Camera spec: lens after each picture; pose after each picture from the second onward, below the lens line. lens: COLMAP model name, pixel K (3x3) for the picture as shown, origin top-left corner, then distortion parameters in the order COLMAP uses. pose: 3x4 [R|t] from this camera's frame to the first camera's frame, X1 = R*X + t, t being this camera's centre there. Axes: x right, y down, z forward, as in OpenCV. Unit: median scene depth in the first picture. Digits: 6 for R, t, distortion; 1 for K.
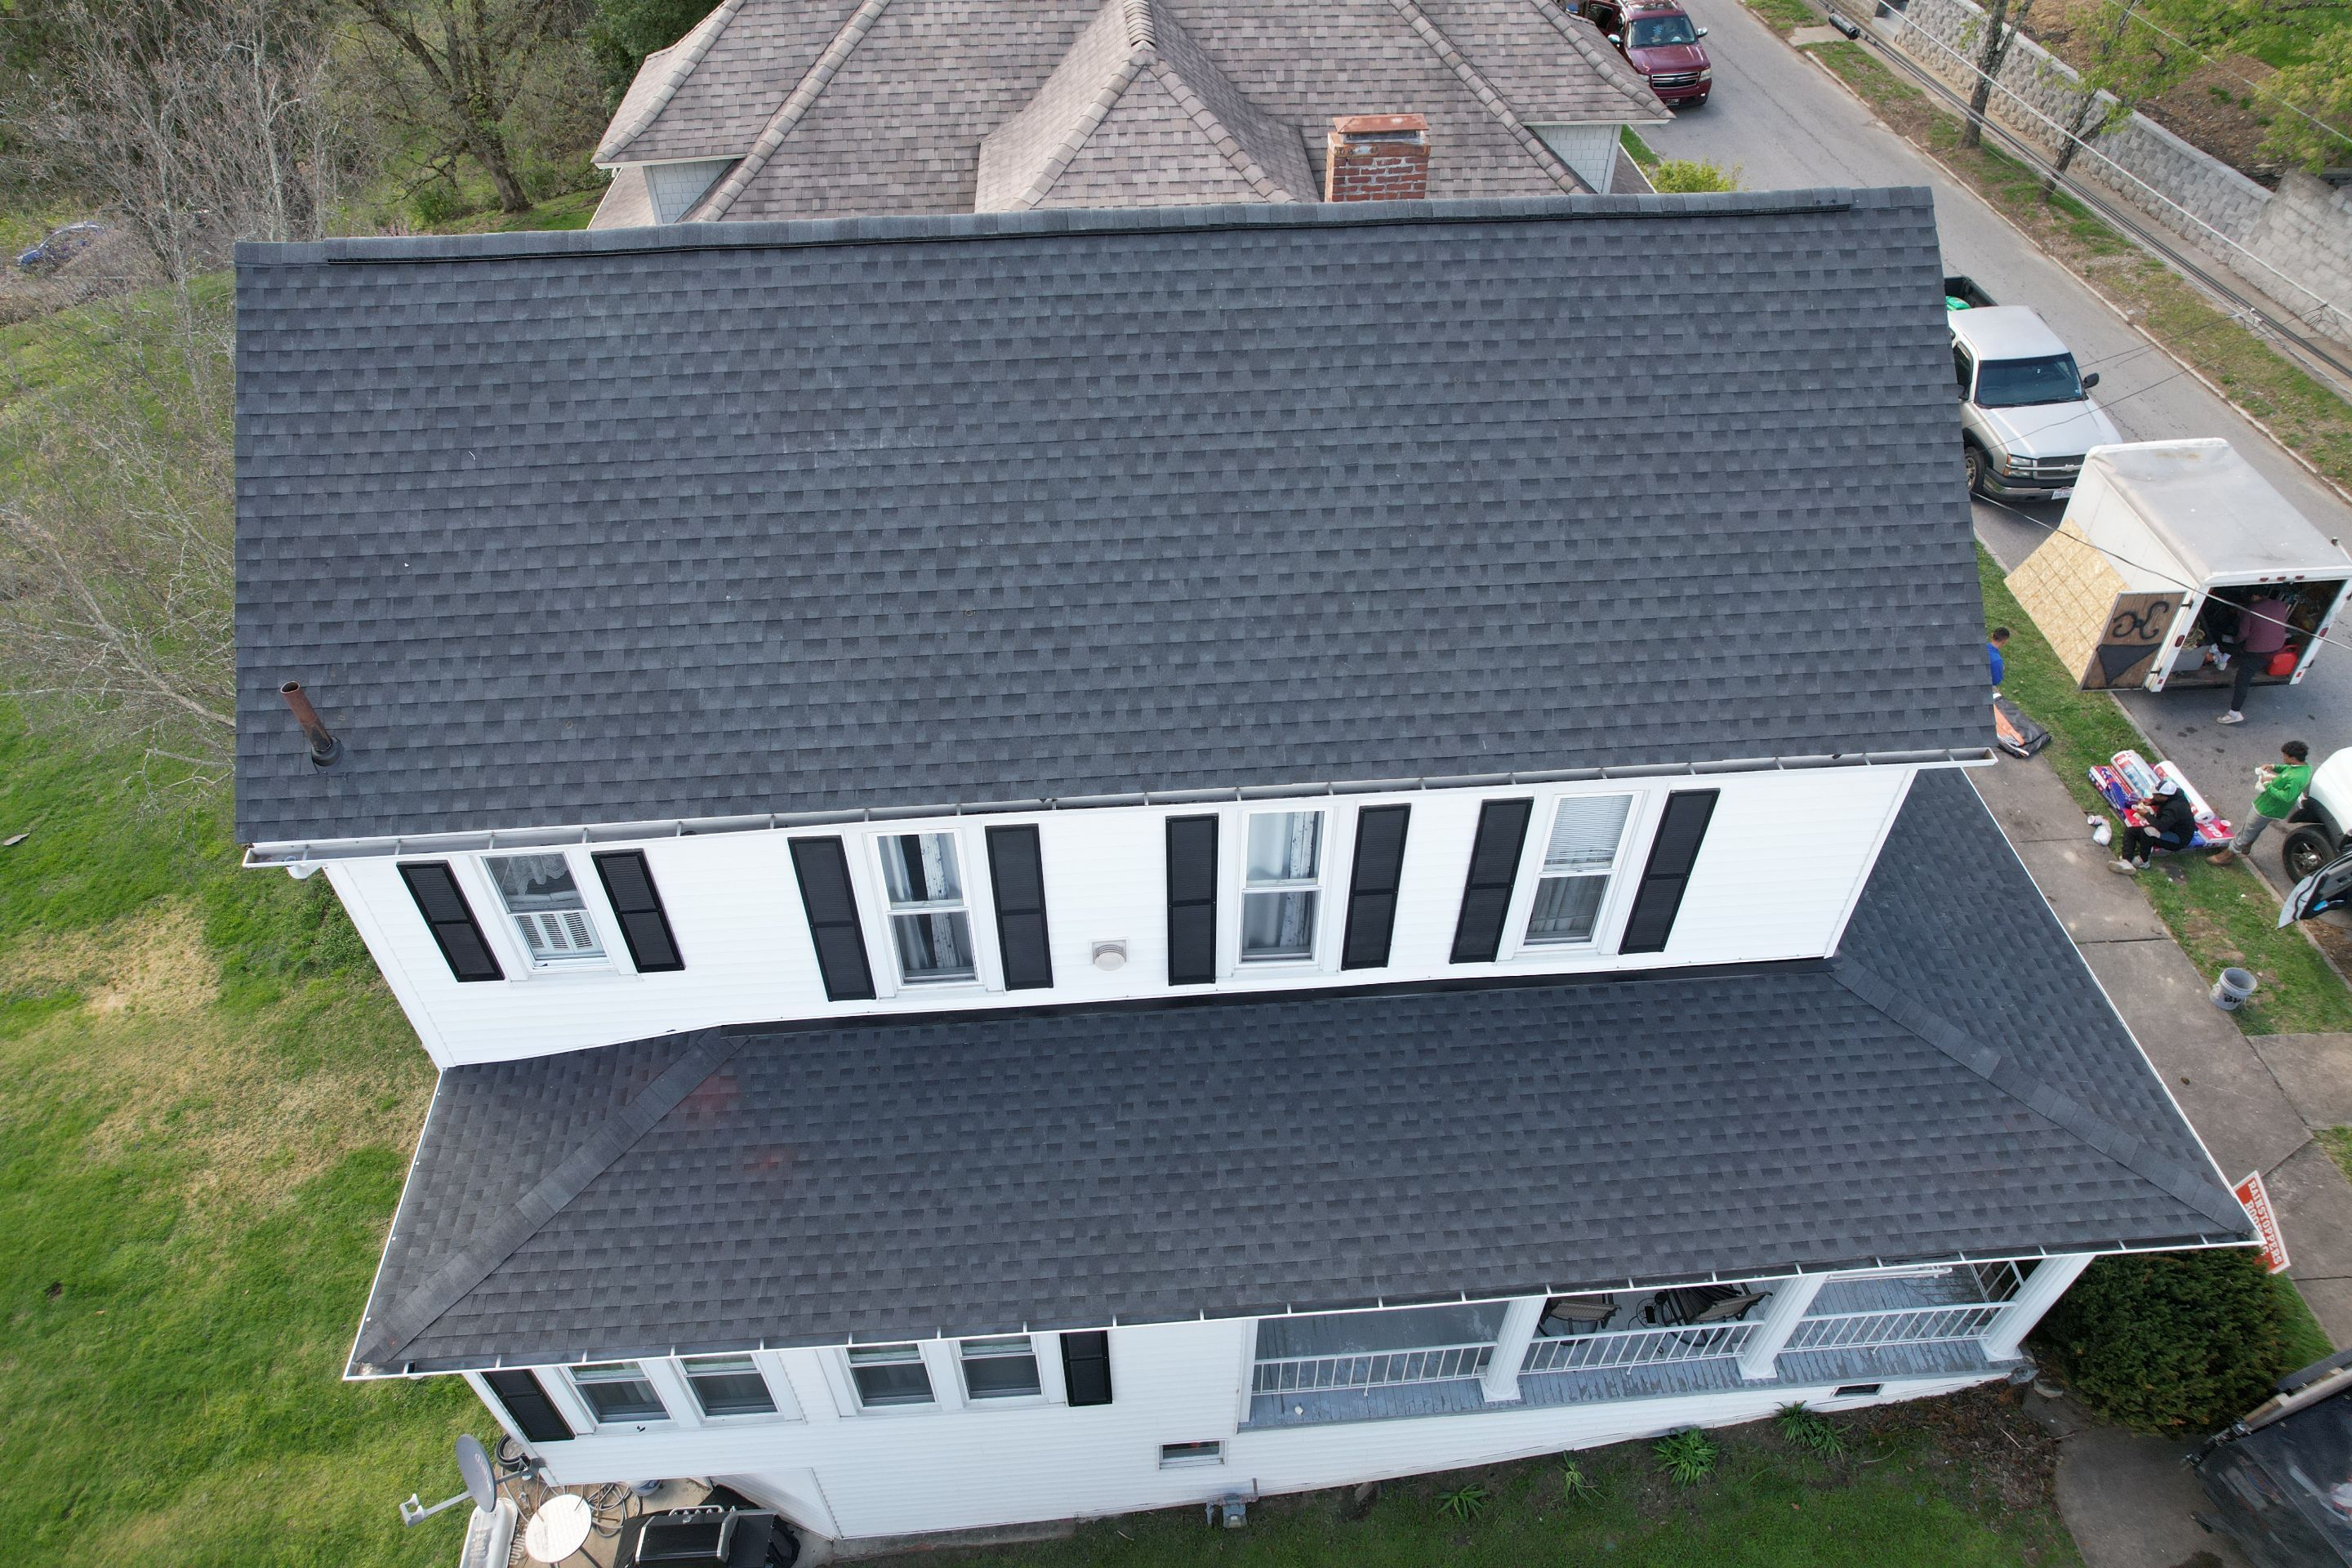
lens RADIAL K [[1502.0, 0, 1186.0], [0, 1502.0, 791.8], [0, 0, 1]] dist [-0.076675, 0.068686]
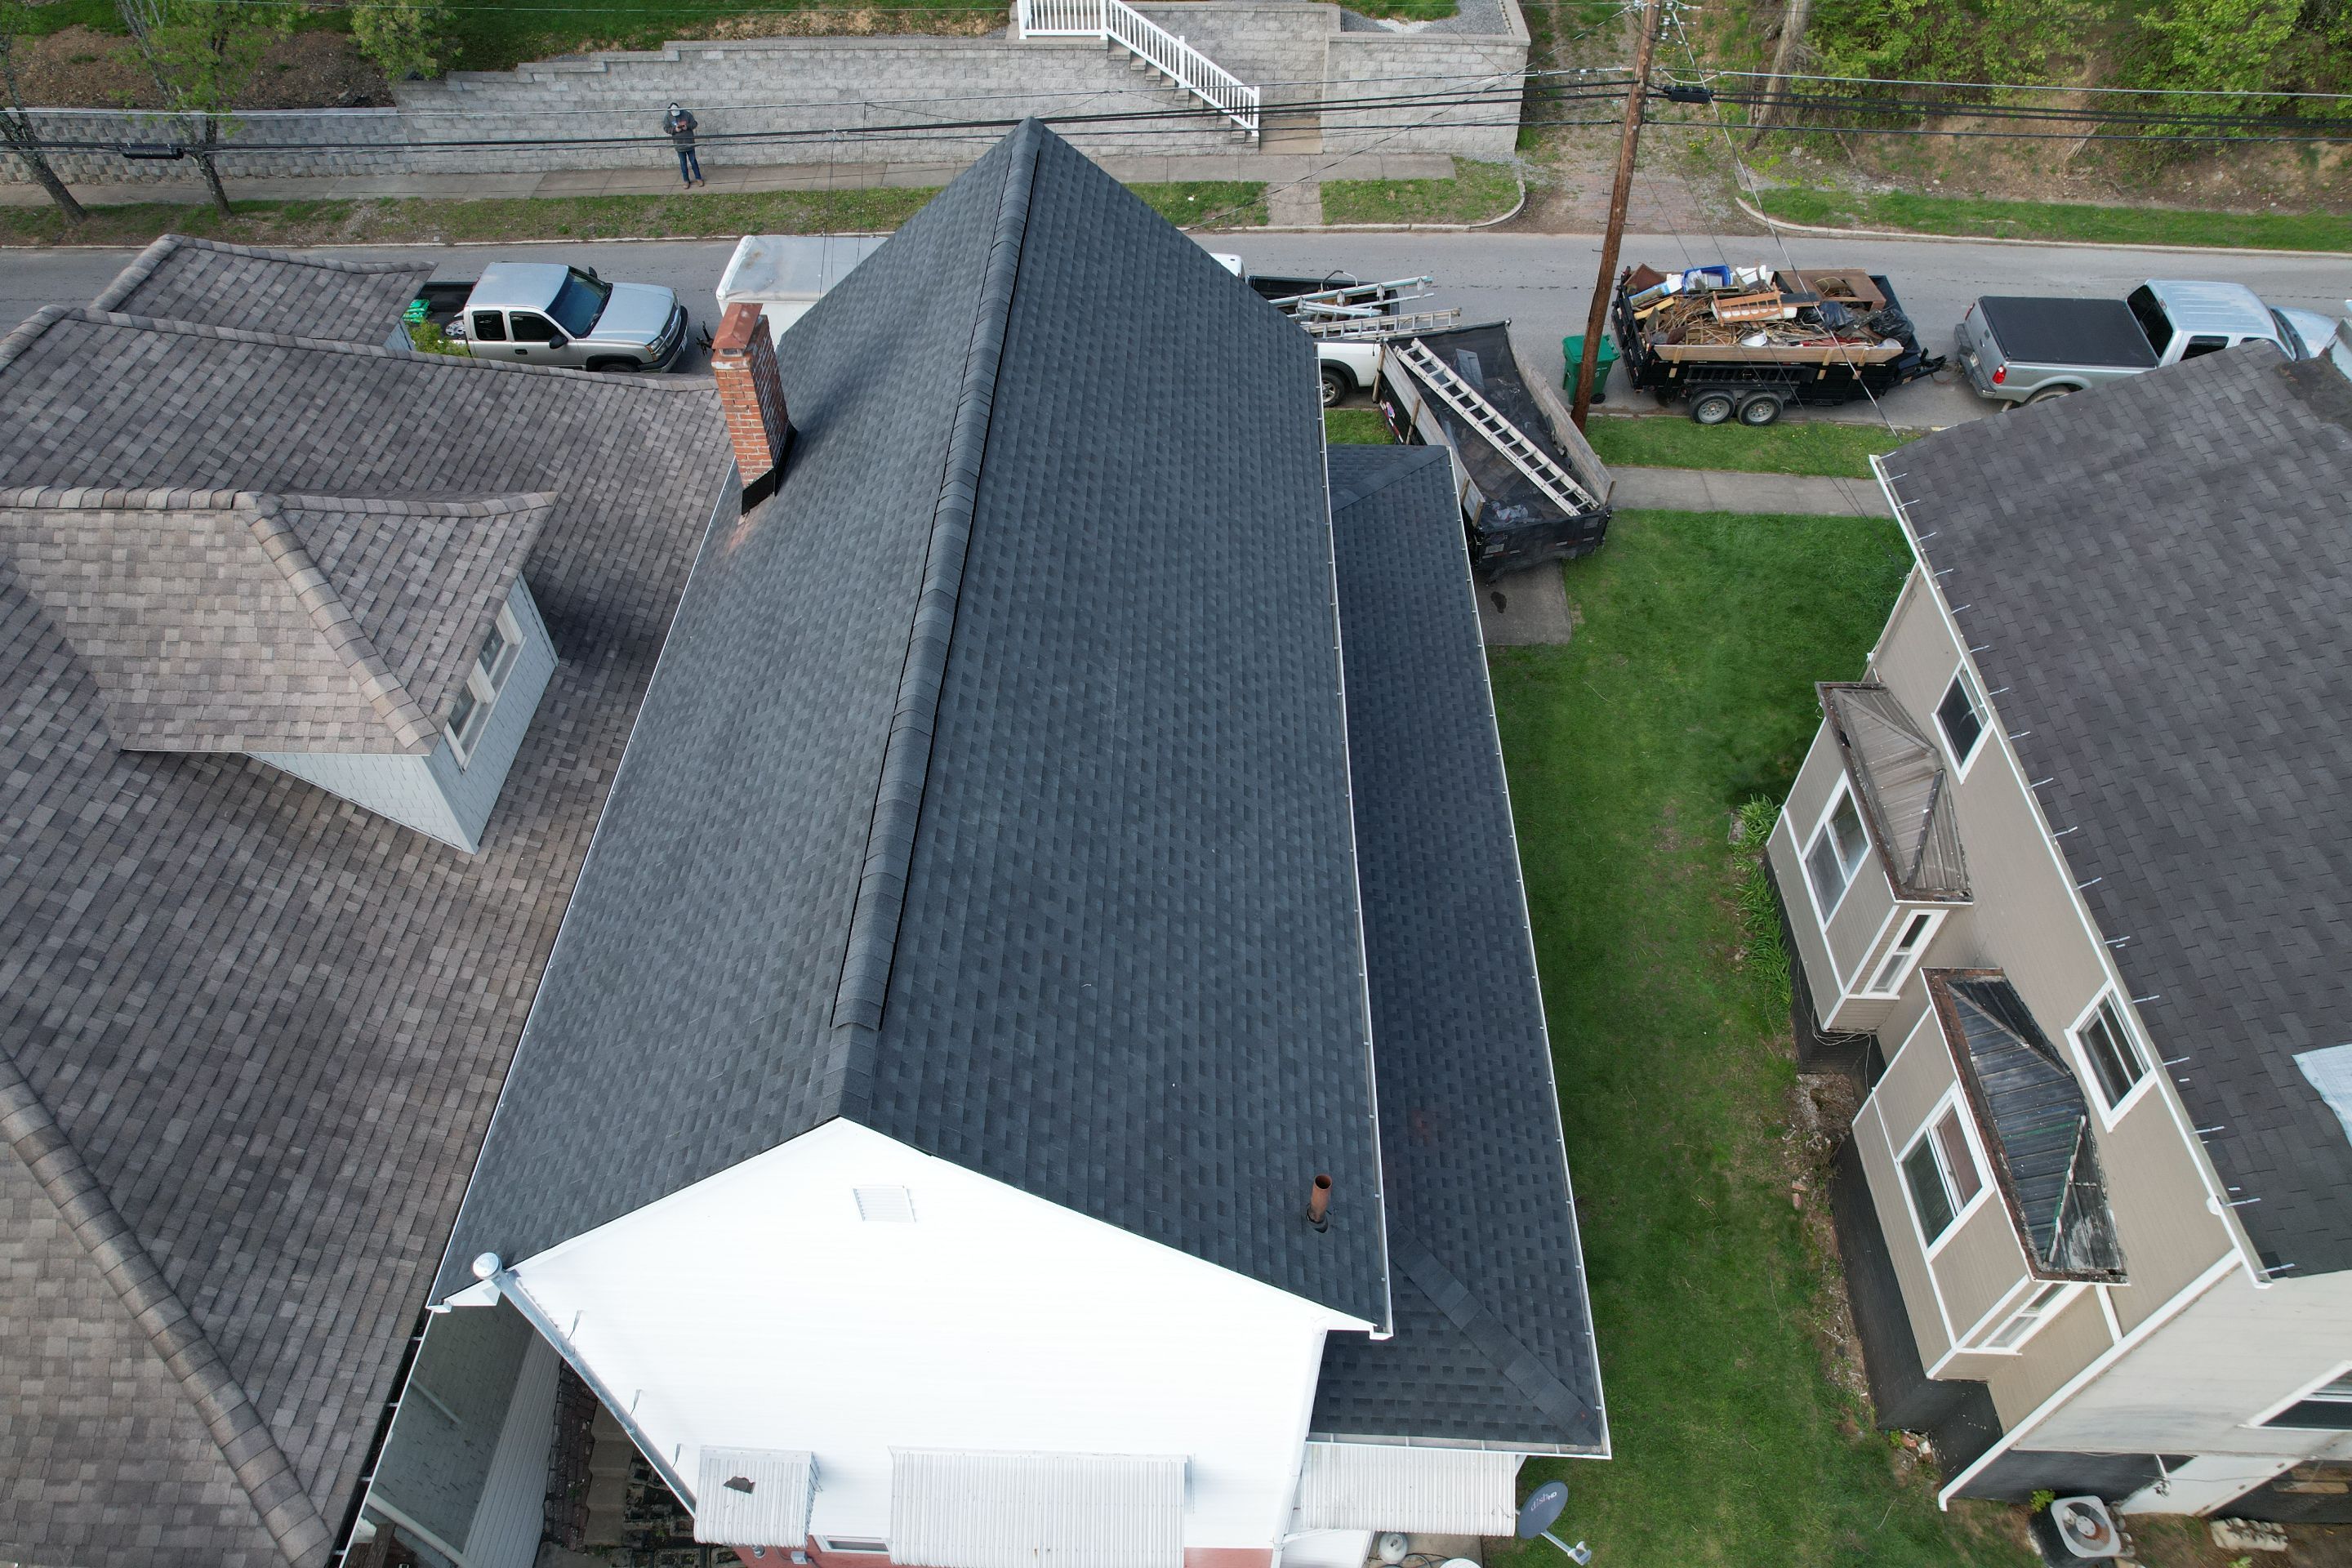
lens RADIAL K [[1502.0, 0, 1167.9], [0, 1502.0, 779.3], [0, 0, 1]] dist [-0.076675, 0.068686]
pose [[0.101192, -0.737025, 0.668248, -0.589085], [0.695650, 0.532606, 0.482081, -0.417850], [-0.711218, 0.416084, 0.566606, 0.209162]]
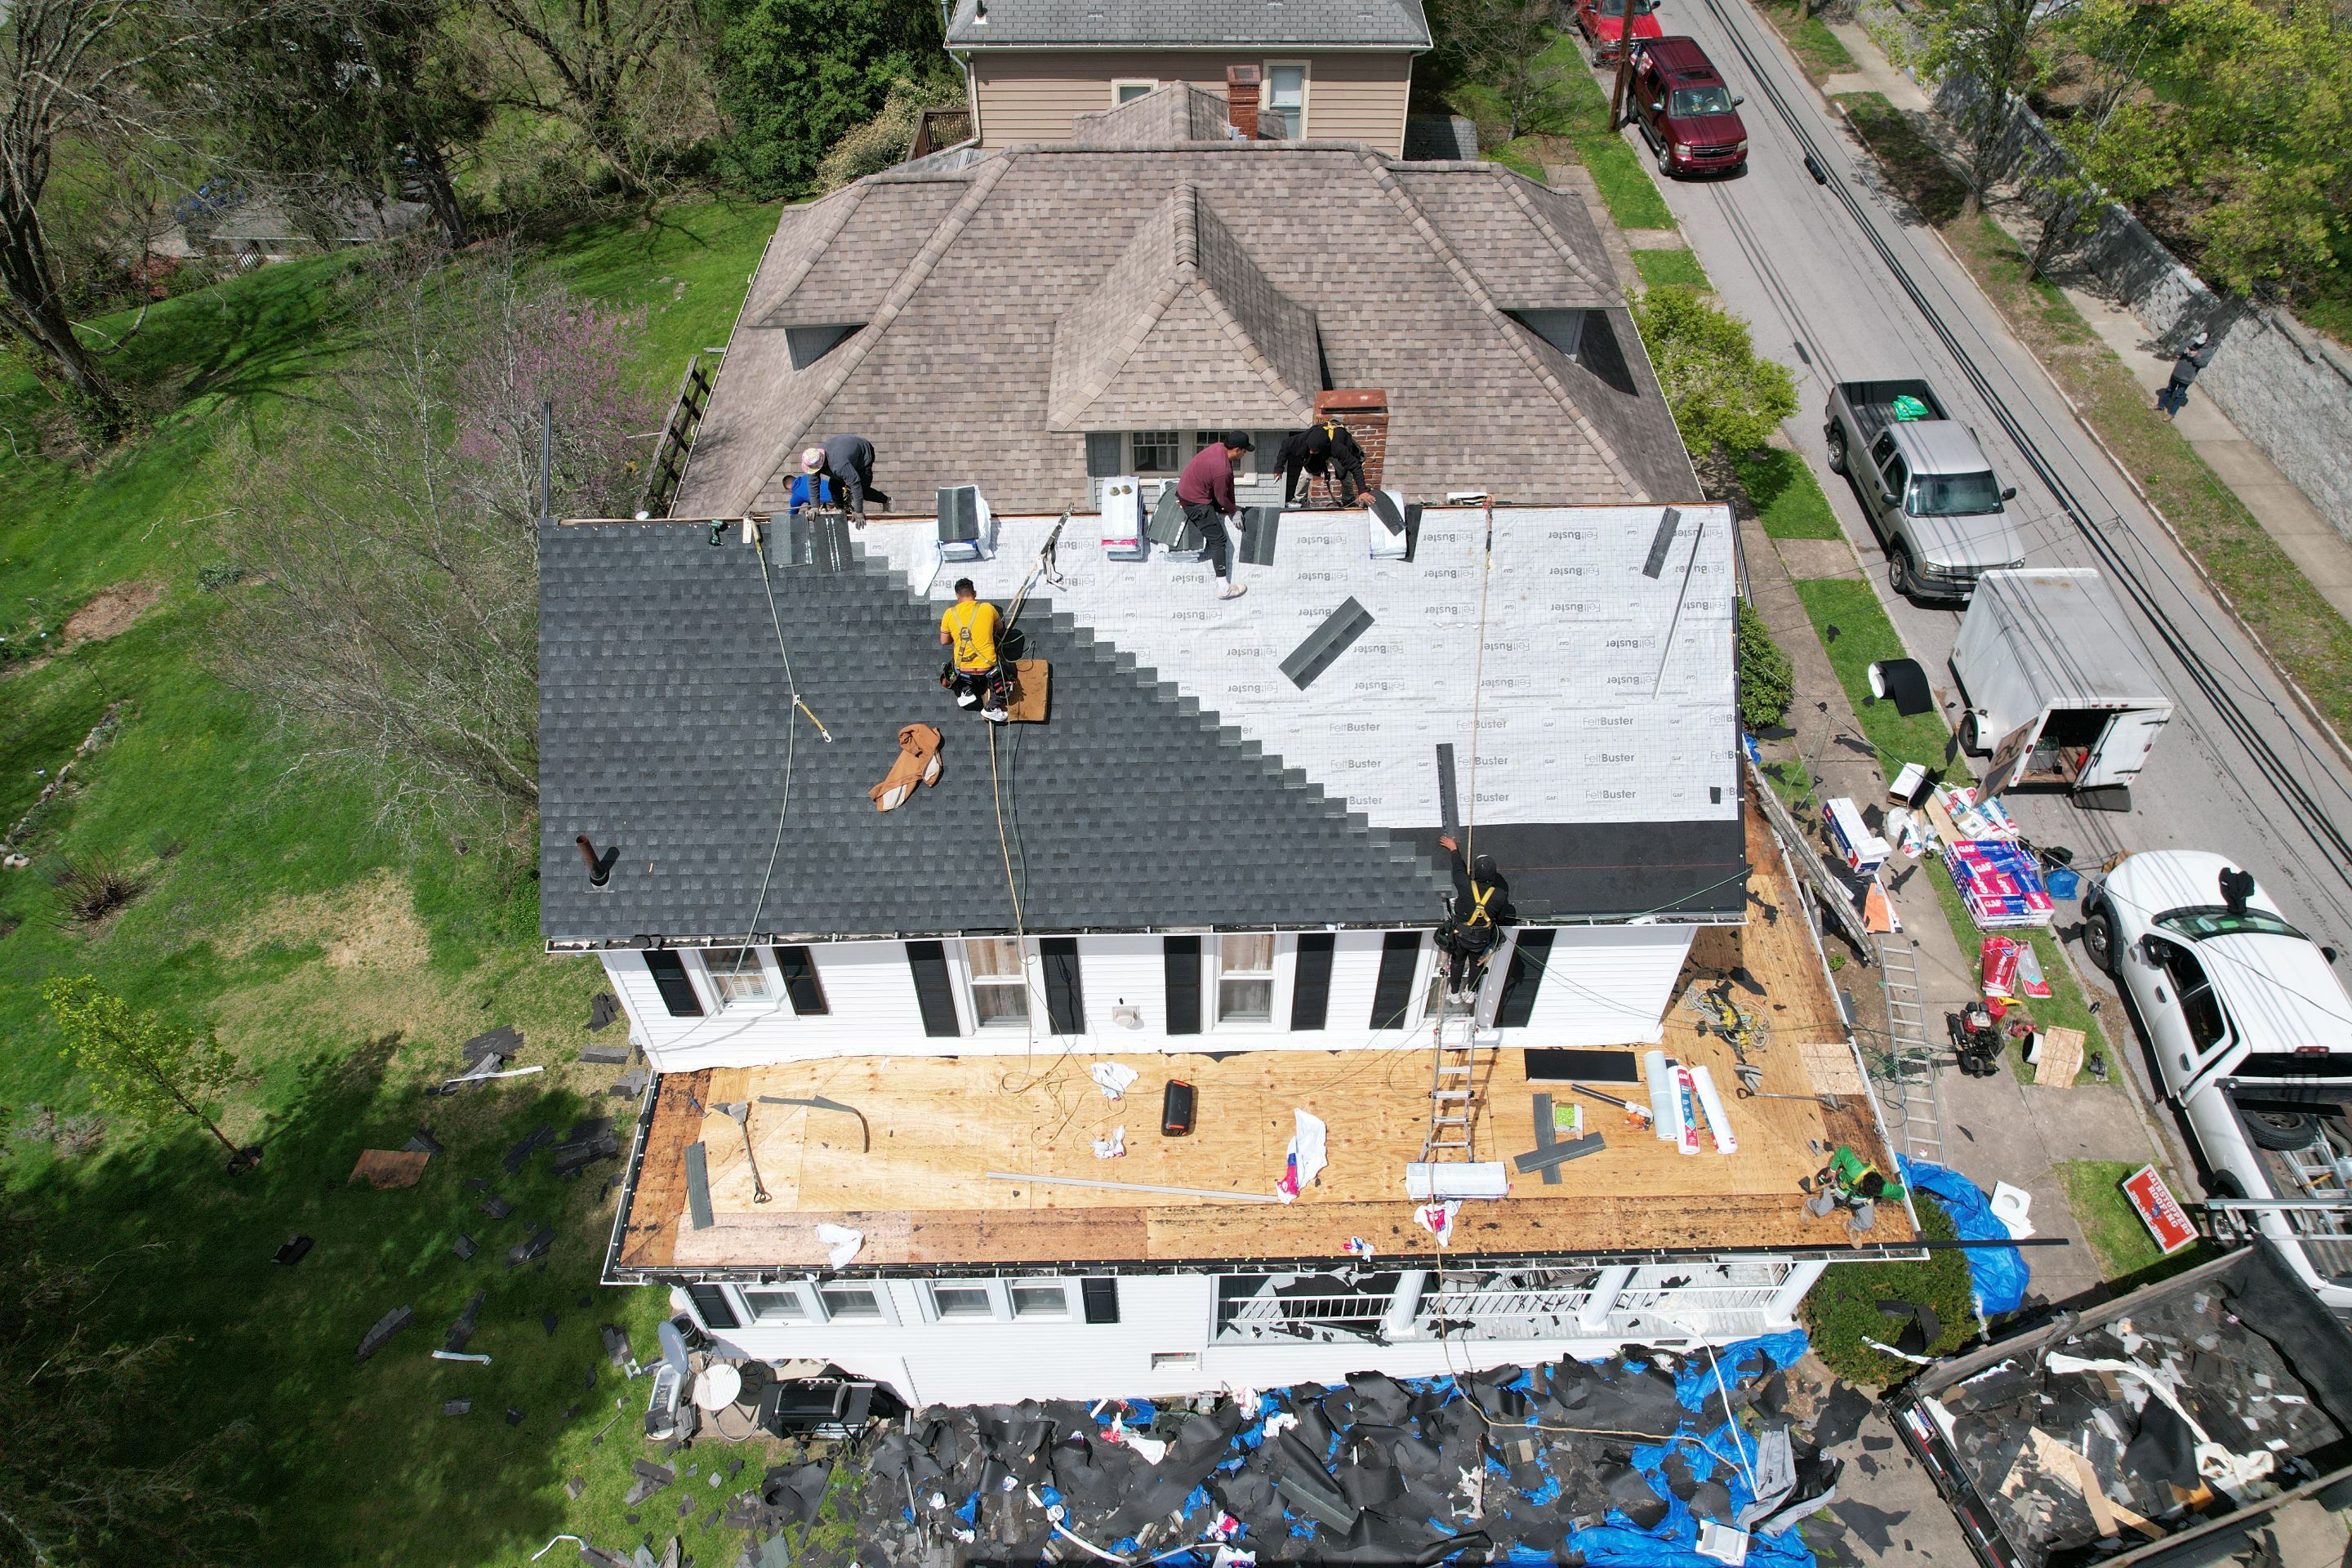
lens RADIAL K [[1502.0, 0, 1186.2], [0, 1502.0, 791.0], [0, 0, 1]] dist [-0.076675, 0.068686]
pose [[0.998299, 0.039680, -0.042704, 0.038749], [-0.036835, 0.997175, 0.065459, -0.130906], [0.045181, -0.063774, 0.996941, -0.261132]]
